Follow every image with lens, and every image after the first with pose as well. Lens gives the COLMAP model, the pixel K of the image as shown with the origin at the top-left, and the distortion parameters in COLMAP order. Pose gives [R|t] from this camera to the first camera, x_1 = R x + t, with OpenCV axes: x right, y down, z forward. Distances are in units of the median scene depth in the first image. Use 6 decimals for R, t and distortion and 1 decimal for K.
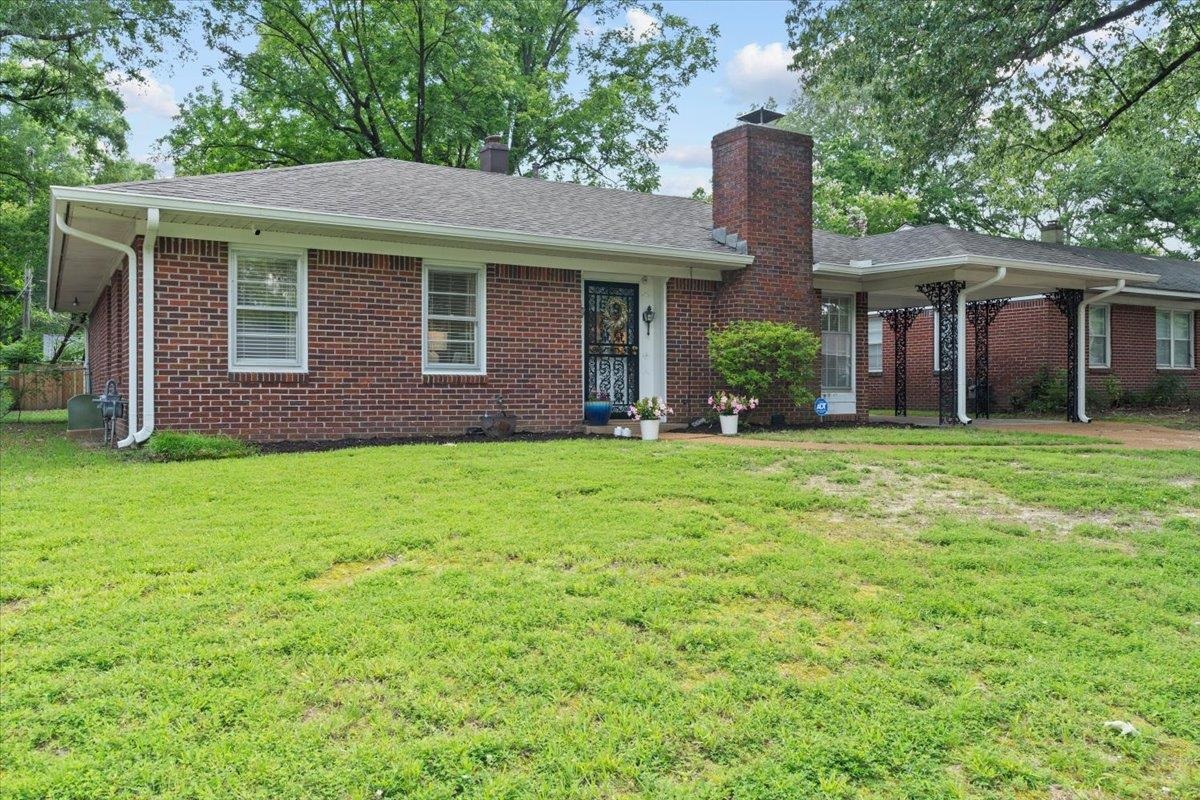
lens RADIAL K [[933.1, 0, 600.0], [0, 933.1, 400.0], [0, 0, 1]] dist [0.053518, 0.000877]
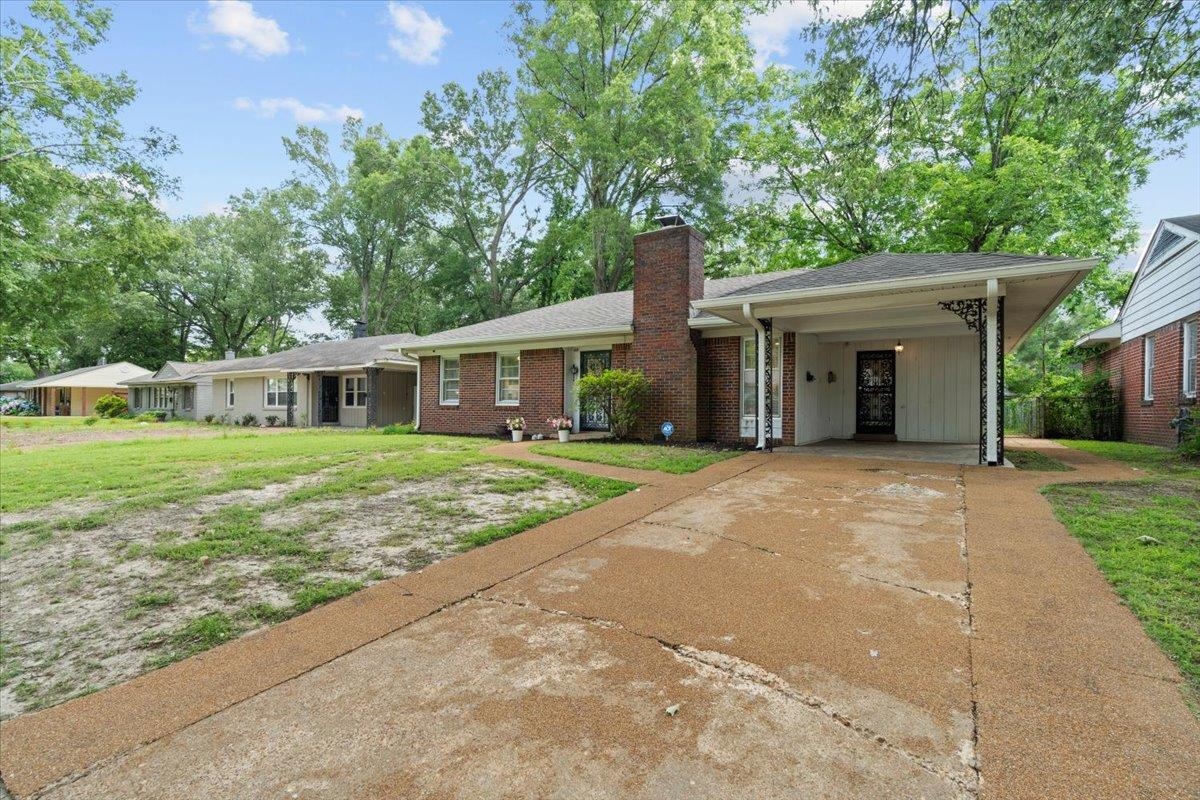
lens RADIAL K [[544.0, 0, 590.3], [0, 544.0, 404.1], [0, 0, 1]] dist [0.002539, 0.000463]
pose [[0.419972, -0.002538, -0.907534, 0.958973], [-0.021029, 0.999700, -0.012527, -0.017320], [0.907294, 0.024345, 0.419793, 0.613235]]
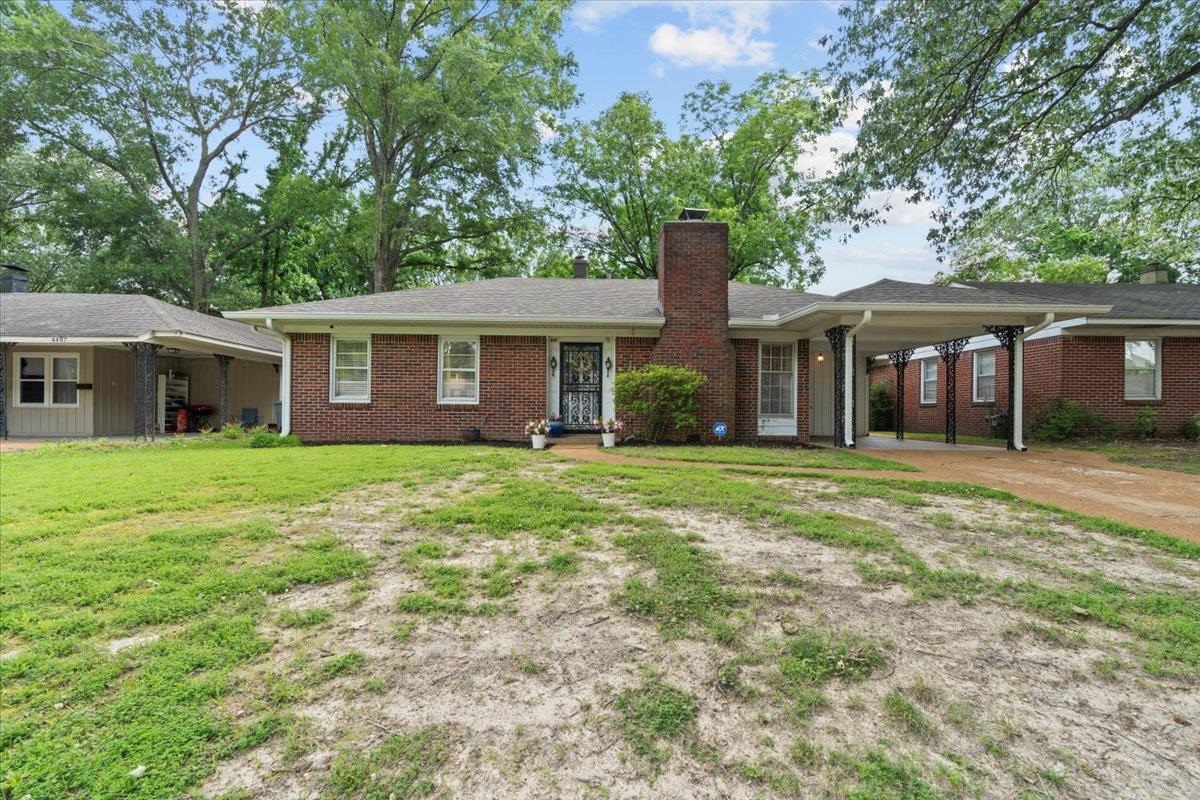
lens RADIAL K [[544.0, 0, 590.3], [0, 544.0, 404.1], [0, 0, 1]] dist [0.002539, 0.000463]
pose [[0.858125, 0.001020, -0.513440, 0.501333], [-0.016076, 0.999561, -0.024882, -0.006251], [0.513189, 0.029606, 0.857765, 0.277718]]
